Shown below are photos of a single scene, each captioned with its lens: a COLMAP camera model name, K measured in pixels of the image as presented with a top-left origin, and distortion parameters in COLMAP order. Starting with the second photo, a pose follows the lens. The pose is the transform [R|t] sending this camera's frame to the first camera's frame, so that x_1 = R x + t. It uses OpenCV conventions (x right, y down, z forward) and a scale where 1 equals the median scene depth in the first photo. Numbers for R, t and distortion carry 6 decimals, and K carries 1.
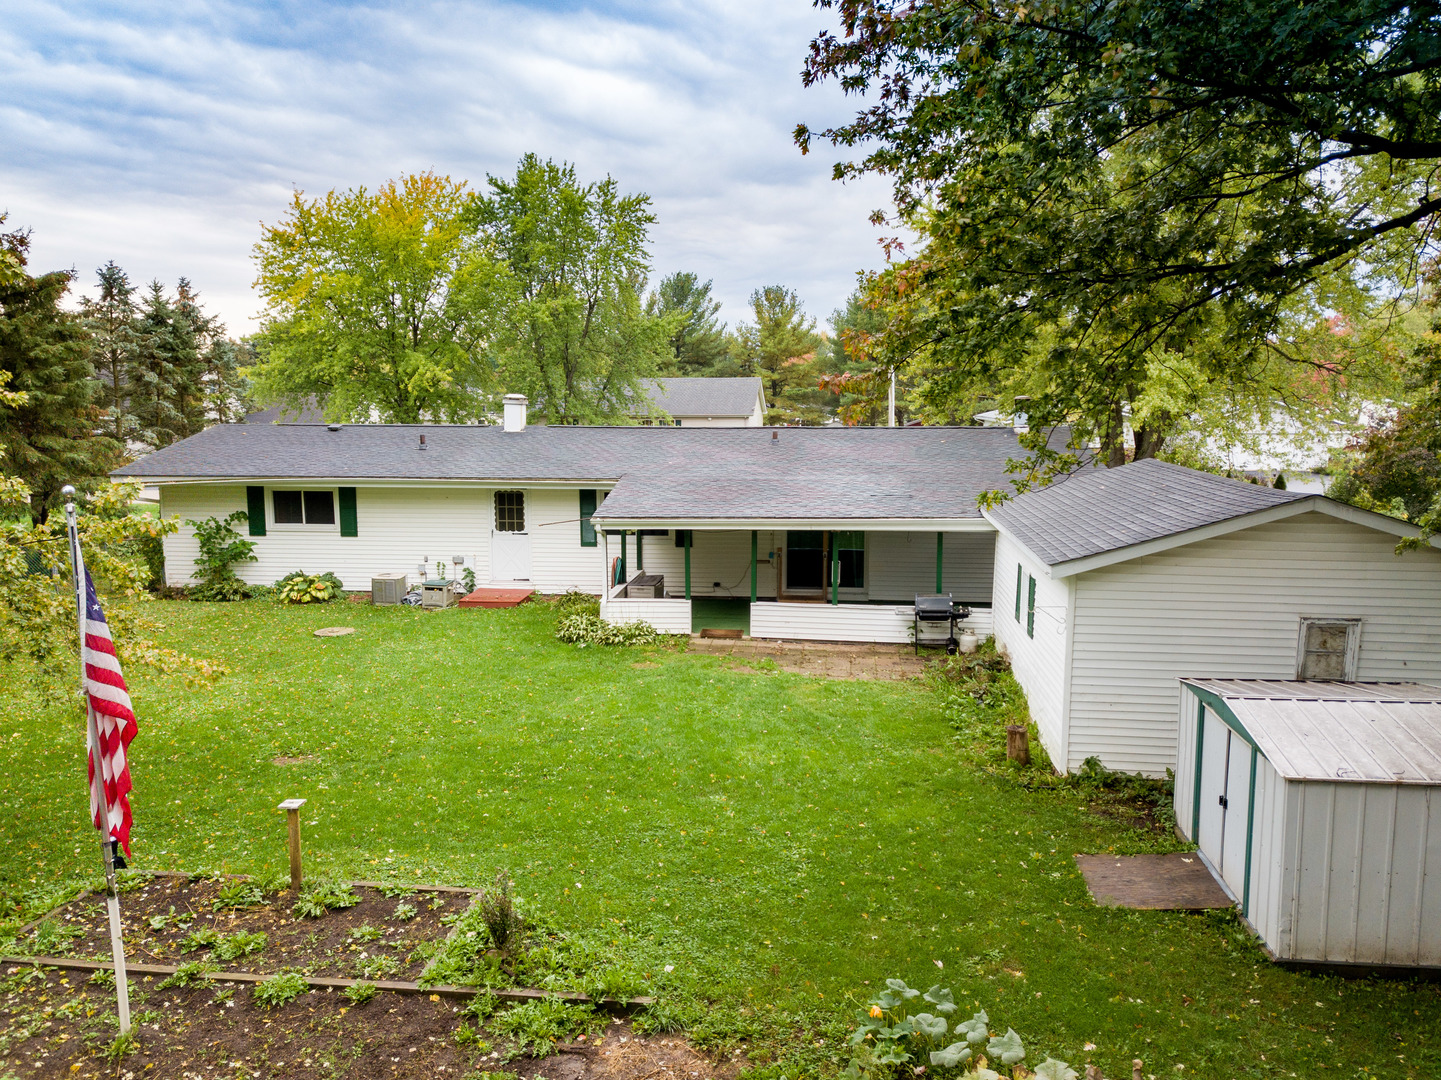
lens RADIAL K [[1114.6, 0, 720.5], [0, 1114.6, 540.0], [0, 0, 1]] dist [0.028897, 0.001595]
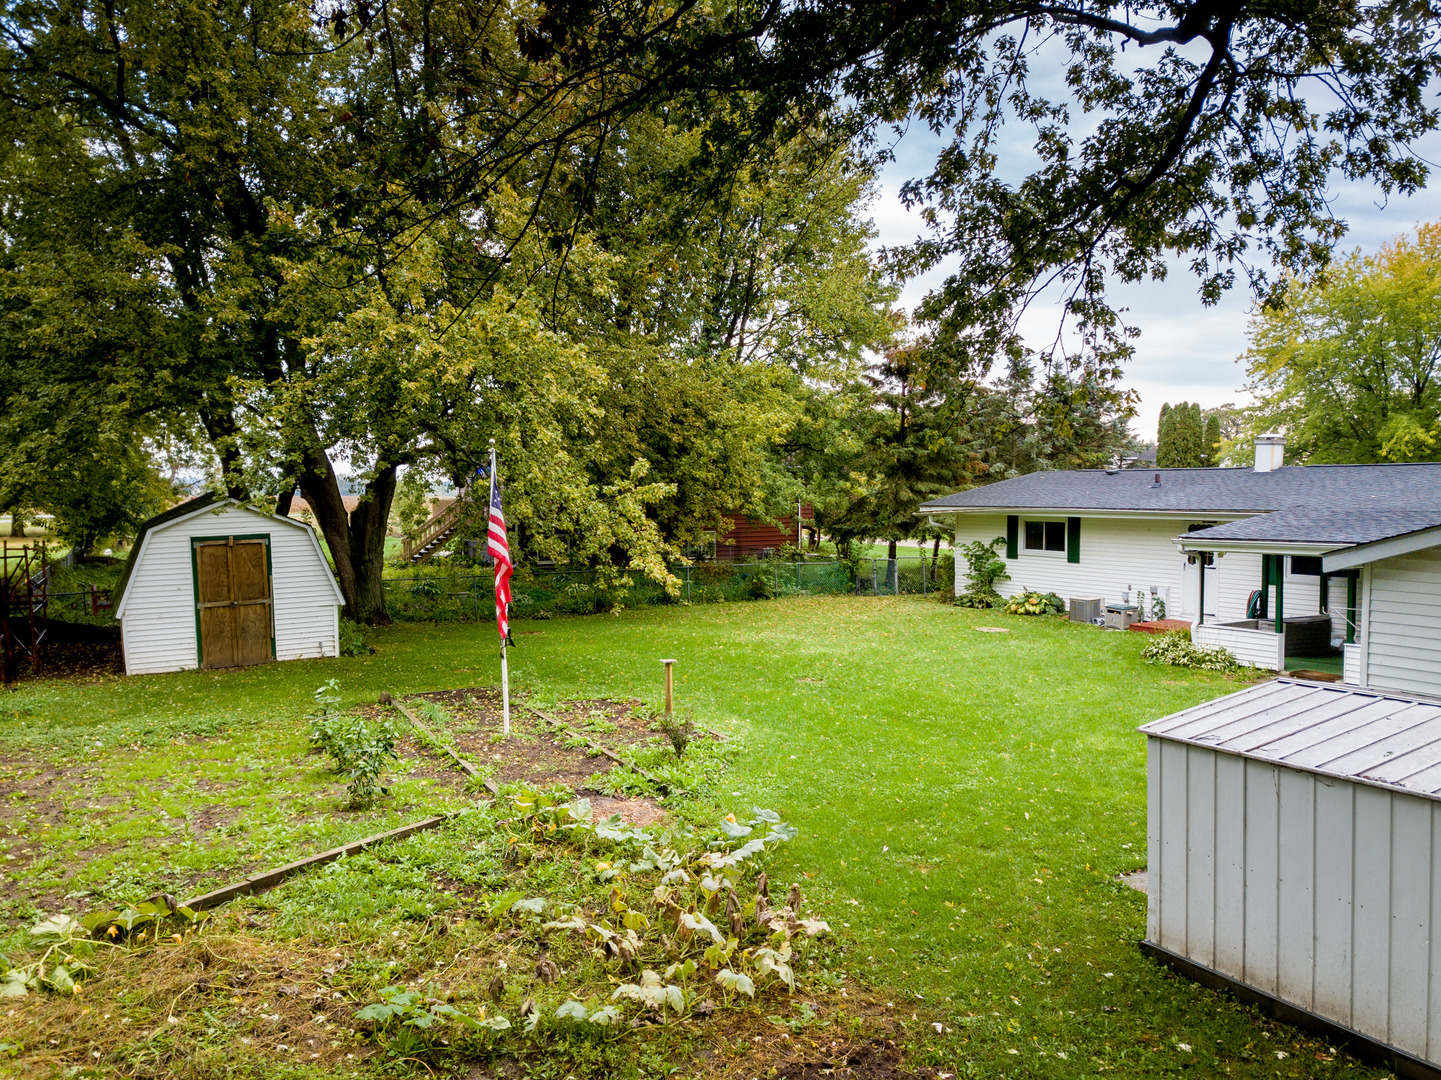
lens RADIAL K [[1114.6, 0, 720.5], [0, 1114.6, 540.0], [0, 0, 1]] dist [0.028897, 0.001595]
pose [[0.576597, 0.038853, -0.816104, 0.382091], [-0.107129, 0.993840, -0.028374, 0.044415], [0.809975, 0.103789, 0.577207, 0.066965]]
